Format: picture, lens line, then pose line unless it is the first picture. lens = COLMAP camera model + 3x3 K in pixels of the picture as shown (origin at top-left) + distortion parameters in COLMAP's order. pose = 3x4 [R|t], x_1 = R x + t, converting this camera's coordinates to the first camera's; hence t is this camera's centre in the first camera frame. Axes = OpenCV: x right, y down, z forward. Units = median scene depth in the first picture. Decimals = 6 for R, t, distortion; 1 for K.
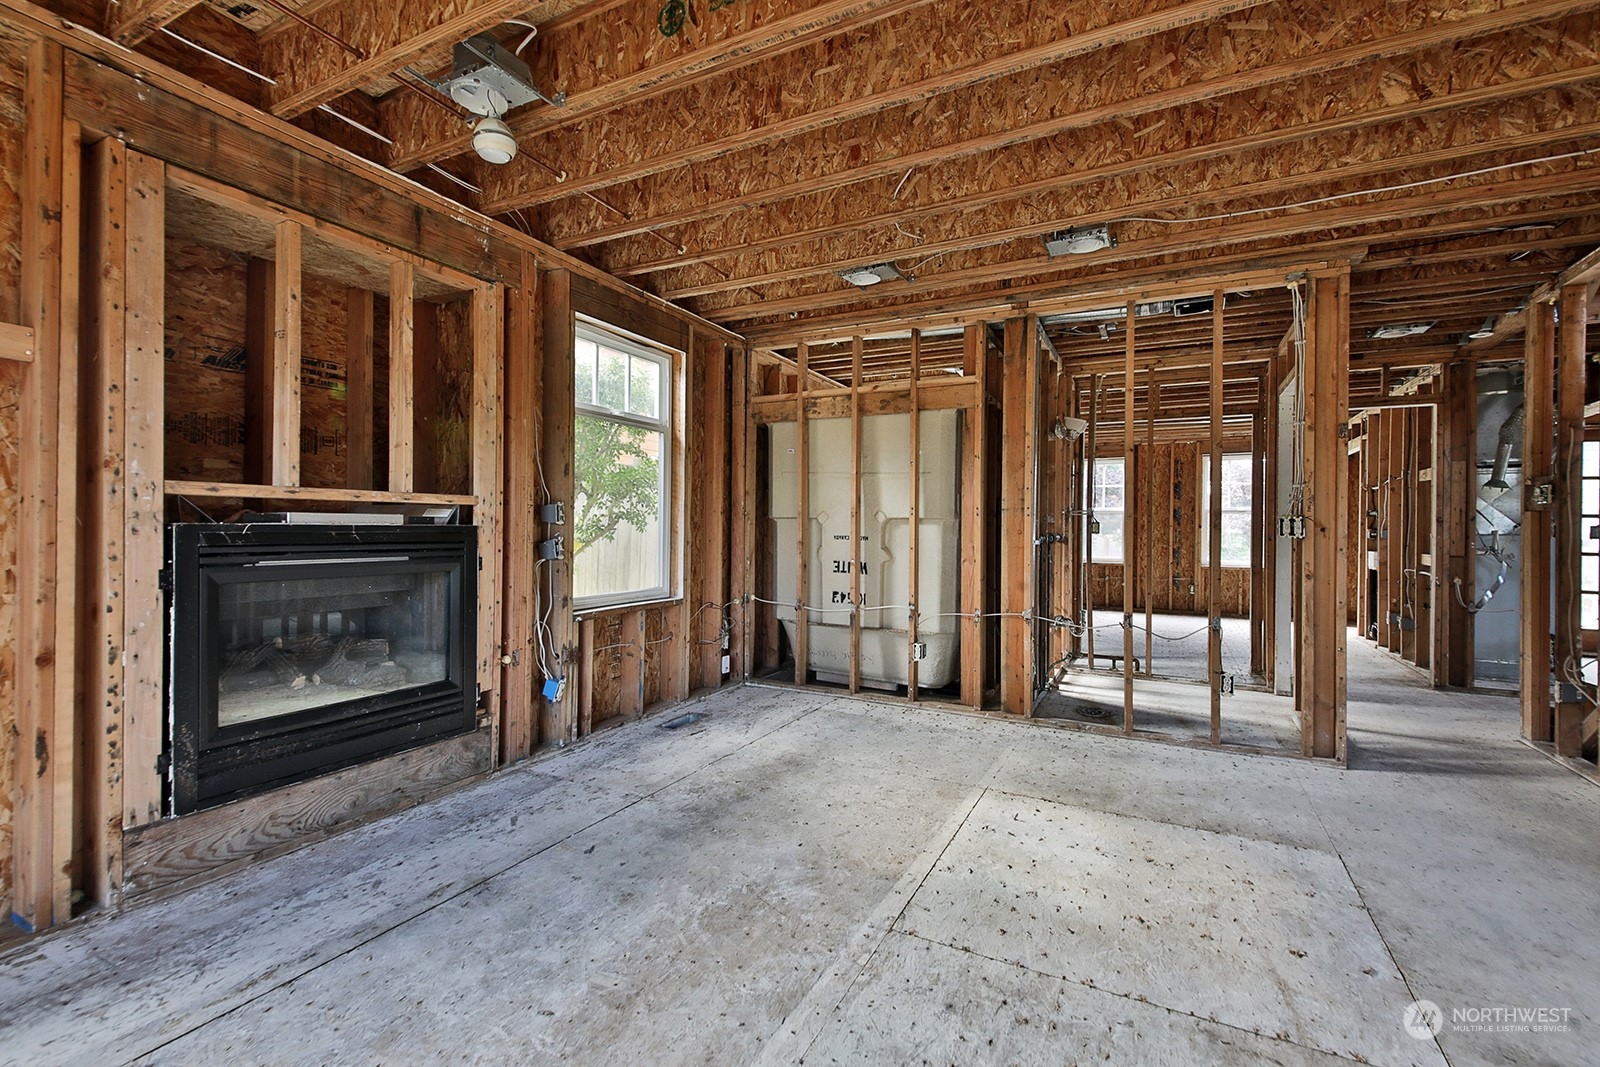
lens RADIAL K [[711.5, 0, 792.8], [0, 711.5, 530.3], [0, 0, 1]] dist [0.020513, -0.008613]
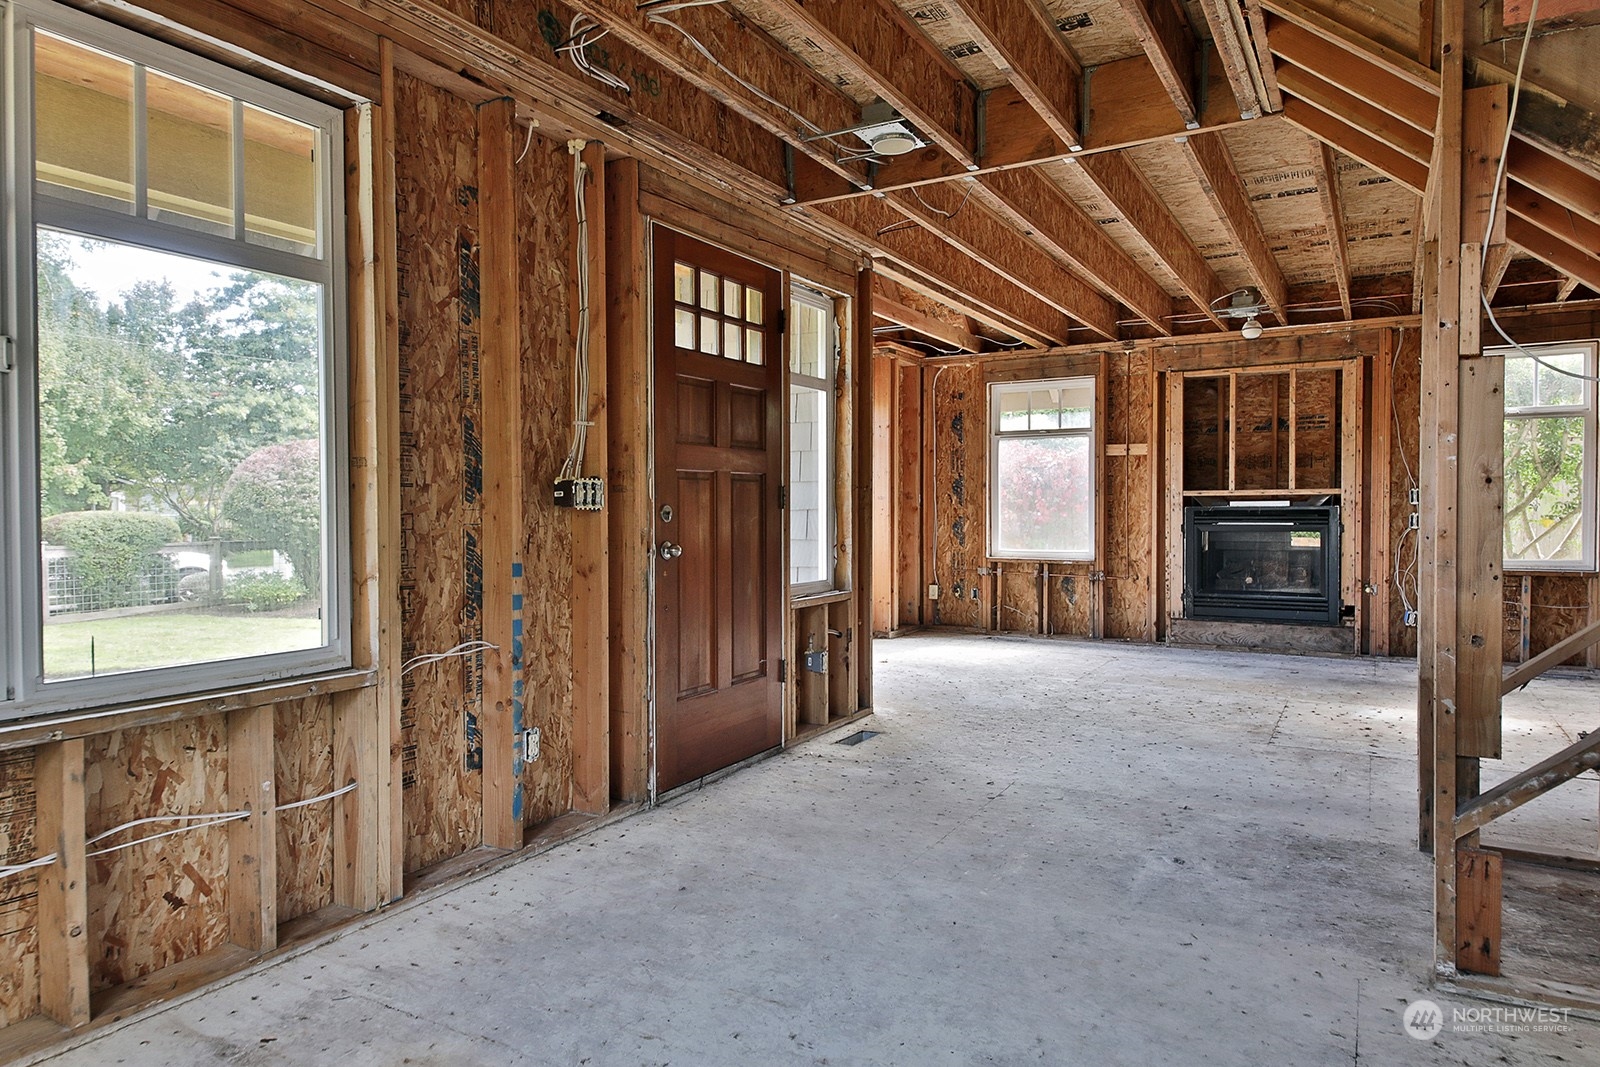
lens RADIAL K [[967.4, 0, 790.1], [0, 967.4, 529.1], [0, 0, 1]] dist [0.030942, -0.023607]
pose [[-0.060709, 0.008435, -0.998120, 2.108868], [-0.001038, 0.999963, 0.008514, 0.032291], [0.998155, 0.001553, -0.060698, -0.176672]]
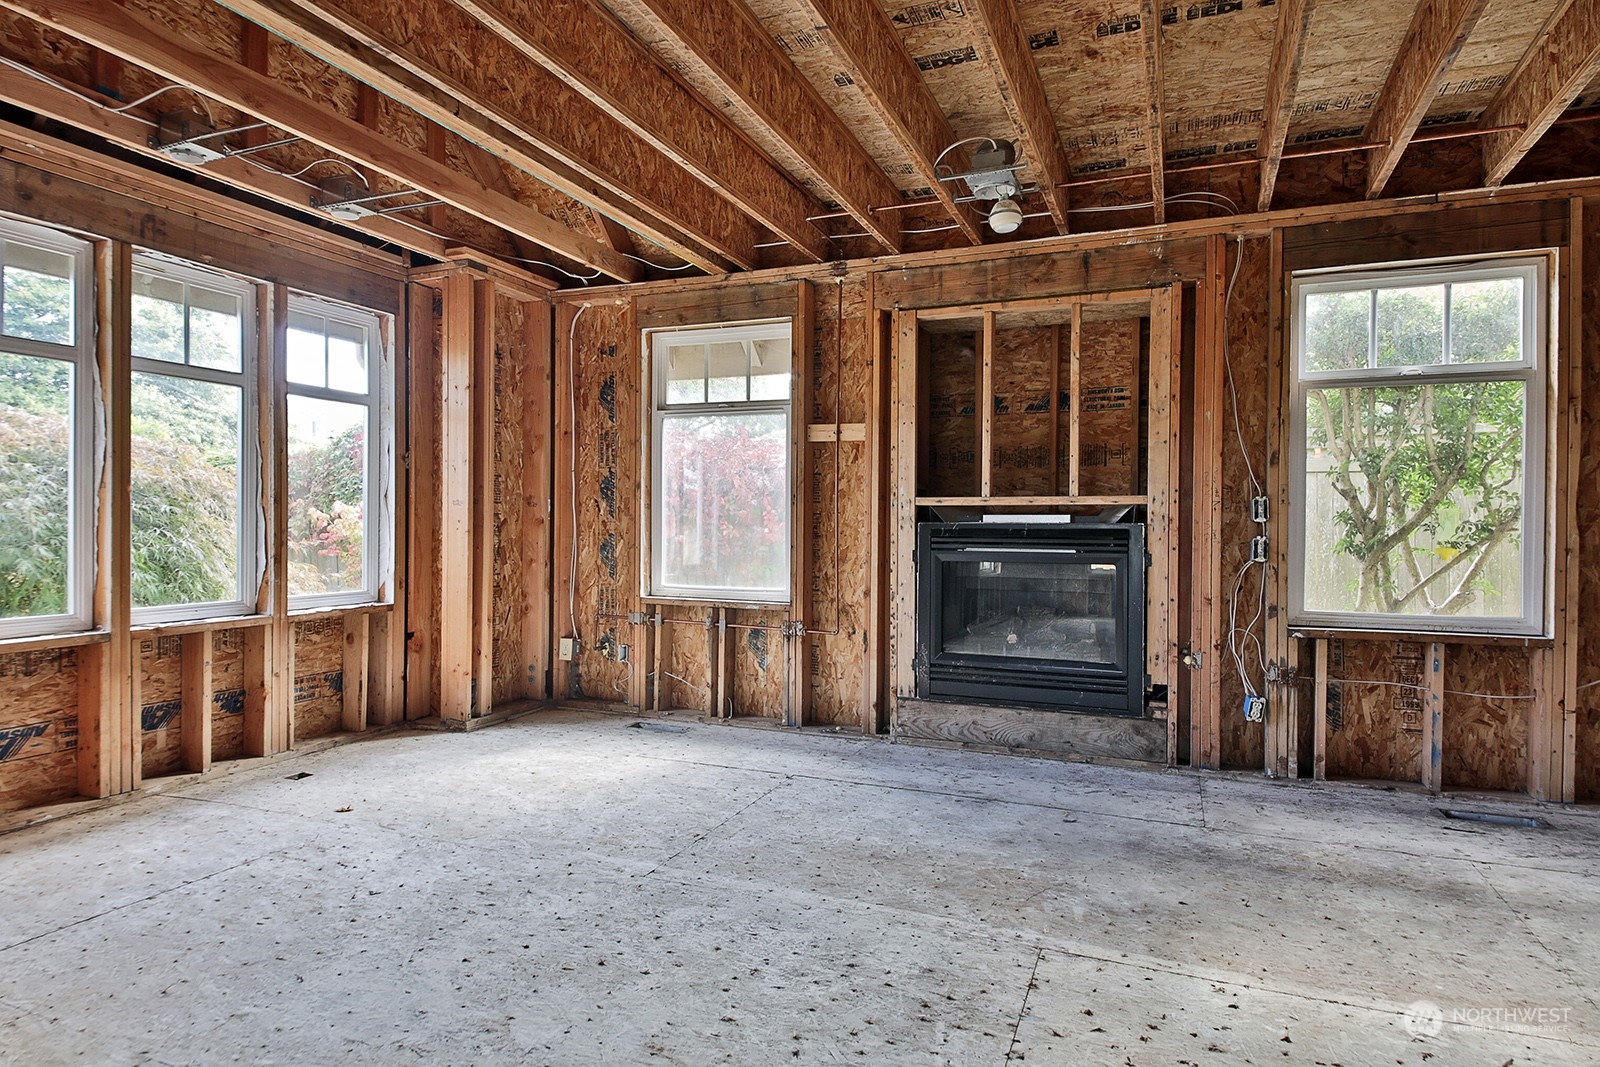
lens RADIAL K [[891.2, 0, 791.7], [0, 891.2, 530.1], [0, 0, 1]] dist [0.028671, -0.017681]
pose [[0.078631, -0.003098, -0.996899, 0.898700], [-0.010169, 0.999941, -0.003910, 0.014293], [0.996852, 0.010445, 0.078595, 0.407936]]
